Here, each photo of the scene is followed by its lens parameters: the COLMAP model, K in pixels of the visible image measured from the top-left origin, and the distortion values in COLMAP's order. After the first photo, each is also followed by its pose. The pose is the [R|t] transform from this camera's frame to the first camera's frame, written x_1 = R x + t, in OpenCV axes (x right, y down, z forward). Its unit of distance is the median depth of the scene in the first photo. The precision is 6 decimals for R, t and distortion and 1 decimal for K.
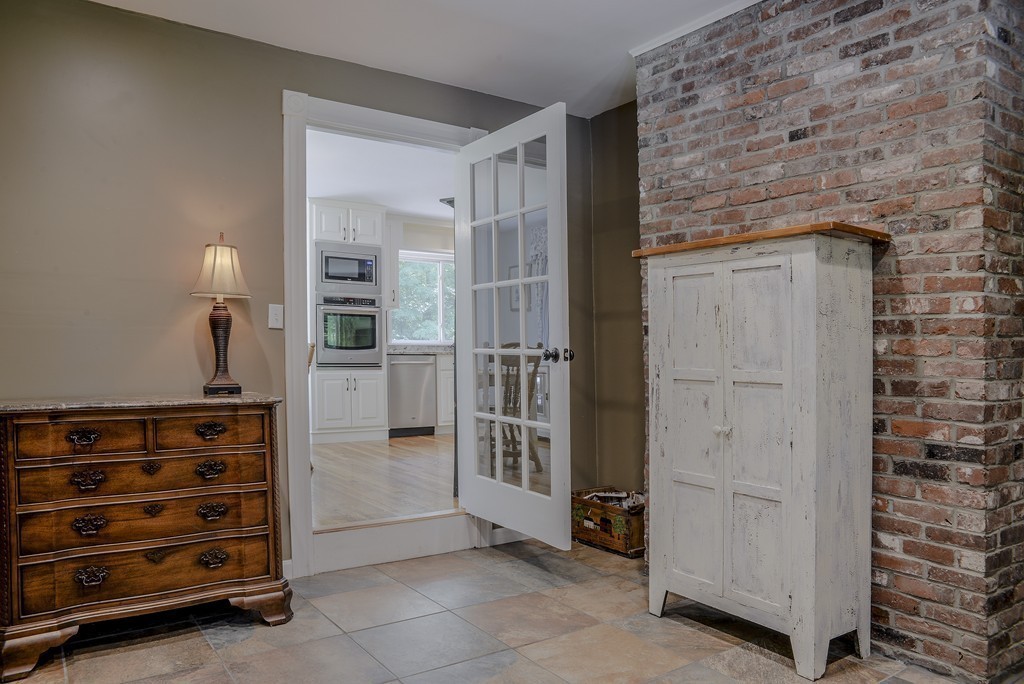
lens RADIAL K [[709.6, 0, 512.0], [0, 709.6, 342.0], [0, 0, 1]] dist [-0.050358, 0.001754]
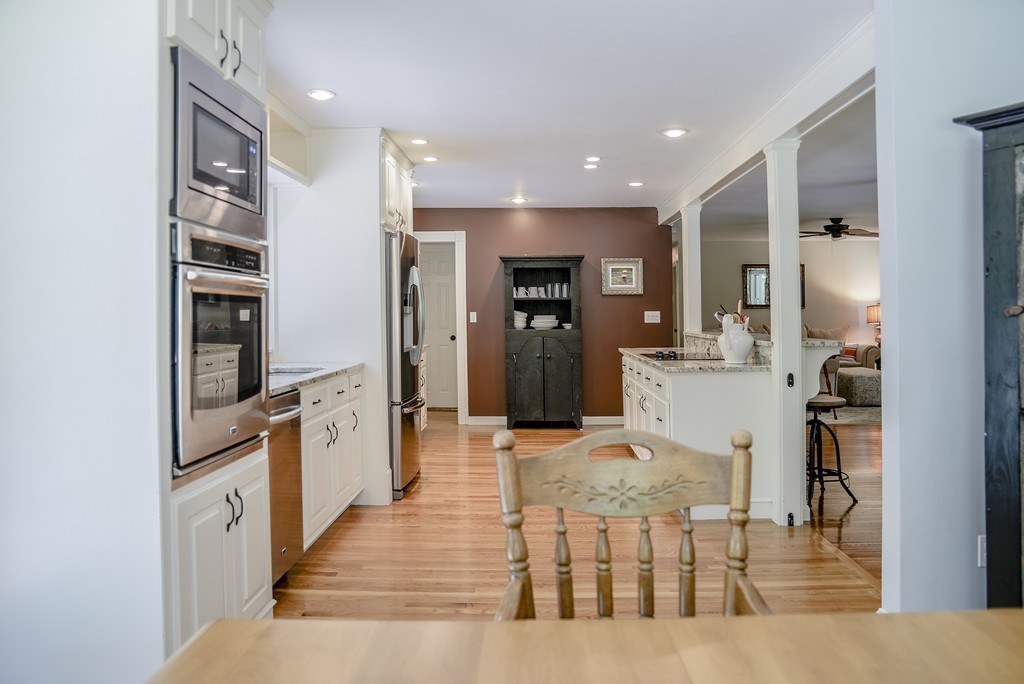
lens RADIAL K [[713.5, 0, 513.3], [0, 713.5, 299.1], [0, 0, 1]] dist [-0.095040, 0.000618]
pose [[0.582995, 0.015973, 0.812319, -0.413076], [-0.012891, 0.999863, -0.010409, -0.035802], [-0.812374, -0.004403, 0.583121, 0.700953]]
